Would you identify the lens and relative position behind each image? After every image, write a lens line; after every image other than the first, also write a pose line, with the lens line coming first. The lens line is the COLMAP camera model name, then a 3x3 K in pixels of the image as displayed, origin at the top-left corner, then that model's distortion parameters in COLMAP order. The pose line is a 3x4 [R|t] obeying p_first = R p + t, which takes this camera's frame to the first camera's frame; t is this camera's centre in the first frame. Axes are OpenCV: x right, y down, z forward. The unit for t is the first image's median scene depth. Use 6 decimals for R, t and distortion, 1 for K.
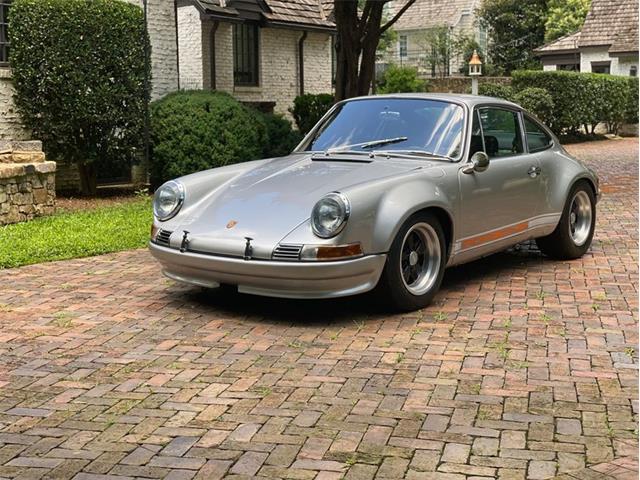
lens RADIAL K [[928.3, 0, 318.9], [0, 928.3, 285.2], [0, 0, 1]] dist [0.097089, -0.122478]
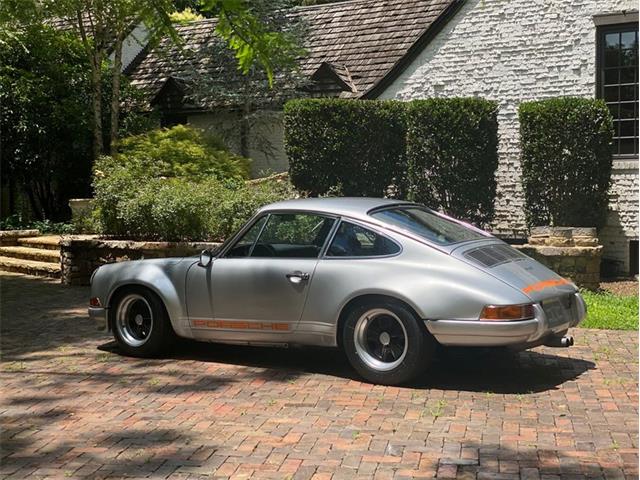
lens RADIAL K [[957.7, 0, 320.0], [0, 957.7, 240.0], [0, 0, 1]] dist [0.111291, -0.054810]
pose [[0.057944, 0.053553, -0.996882, 1.219883], [-0.174549, 0.983722, 0.042700, -0.204125], [0.982942, 0.171531, 0.066349, 0.933161]]
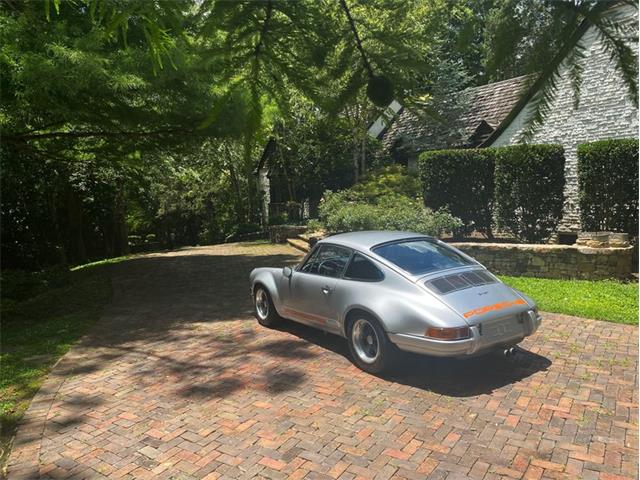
lens RADIAL K [[487.9, 0, 316.7], [0, 487.9, 246.4], [0, 0, 1]] dist [0.038277, -0.051080]
pose [[-0.345907, 0.117578, -0.930873, 0.938228], [-0.123958, 0.977694, 0.169555, -0.316840], [0.930045, 0.174039, -0.323616, 1.207374]]
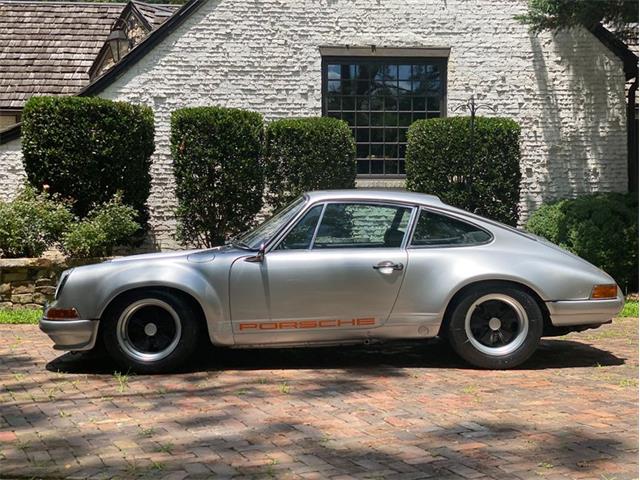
lens RADIAL K [[941.1, 0, 331.7], [0, 941.1, 238.7], [0, 0, 1]] dist [0.108297, -0.053168]
pose [[0.620304, 0.013117, -0.784252, 0.922765], [-0.146262, 0.984257, -0.099224, -0.045624], [0.770604, 0.176255, 0.612457, 0.356655]]
